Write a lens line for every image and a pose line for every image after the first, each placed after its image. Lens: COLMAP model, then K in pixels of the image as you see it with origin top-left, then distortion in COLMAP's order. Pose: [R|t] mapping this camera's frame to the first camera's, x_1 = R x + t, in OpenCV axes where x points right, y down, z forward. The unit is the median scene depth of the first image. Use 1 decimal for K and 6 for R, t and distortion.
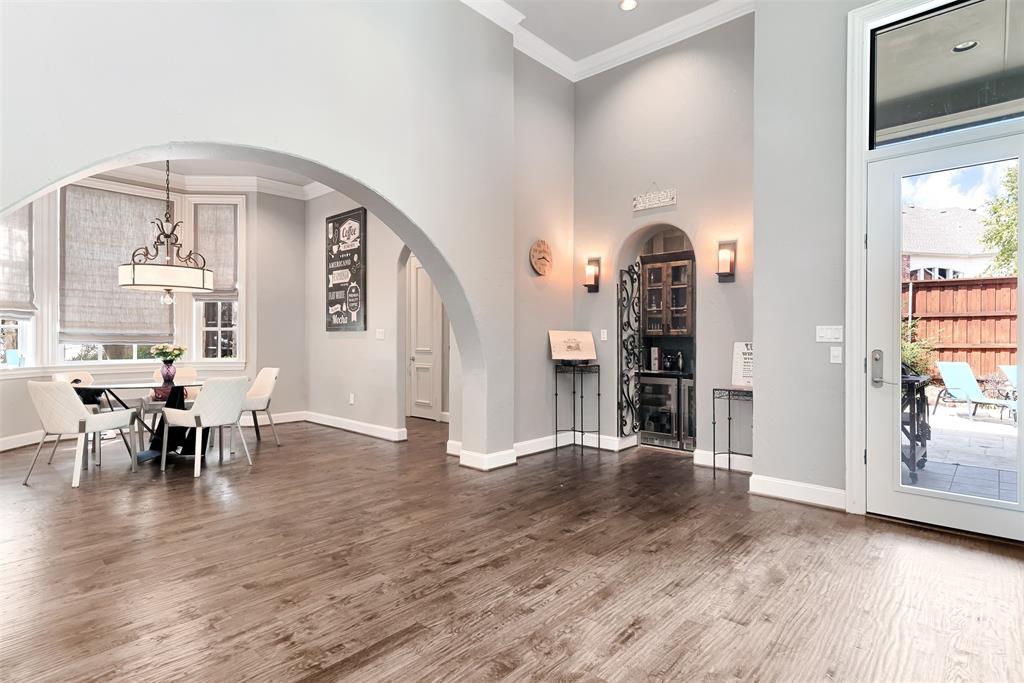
lens RADIAL K [[525.9, 0, 514.2], [0, 525.9, 337.1], [0, 0, 1]] dist [0.001638, 0.004885]
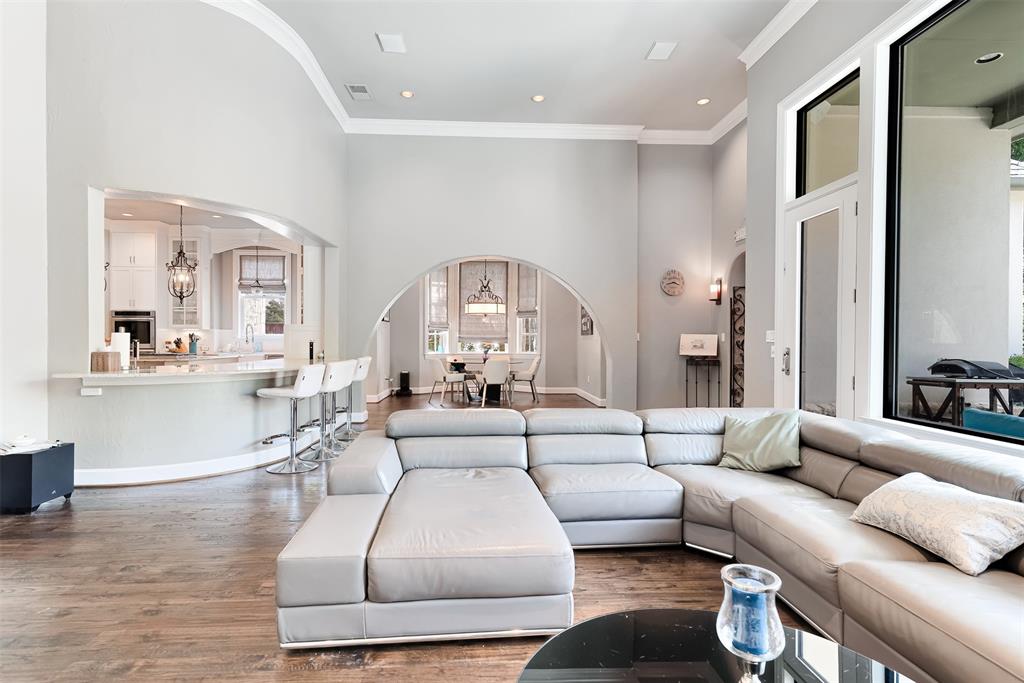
lens RADIAL K [[525.9, 0, 507.2], [0, 525.9, 344.3], [0, 0, 1]] dist [0.001638, 0.004885]
pose [[0.714949, 0.006147, -0.699150, 0.718518], [-0.000209, 0.999963, 0.008578, 0.002400], [0.699177, -0.005987, 0.714924, -0.315681]]
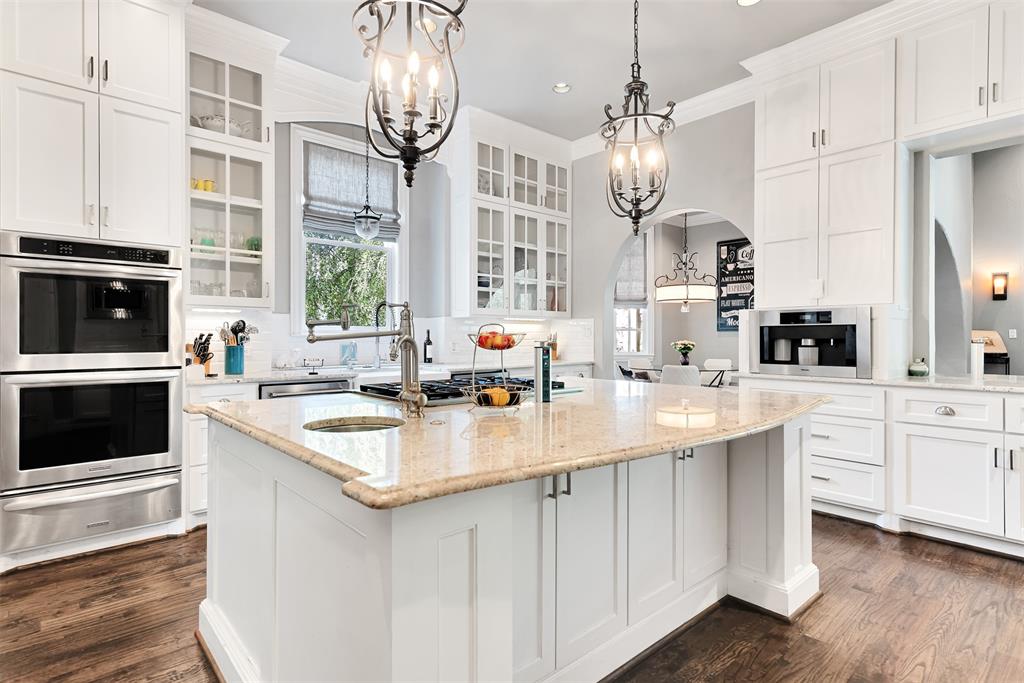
lens RADIAL K [[525.9, 0, 510.8], [0, 525.9, 336.4], [0, 0, 1]] dist [0.001638, 0.004885]
pose [[0.994540, -0.001385, -0.104348, -0.918041], [0.001551, 0.999998, 0.001501, -0.001124], [0.104346, -0.001654, 0.994540, -0.406437]]
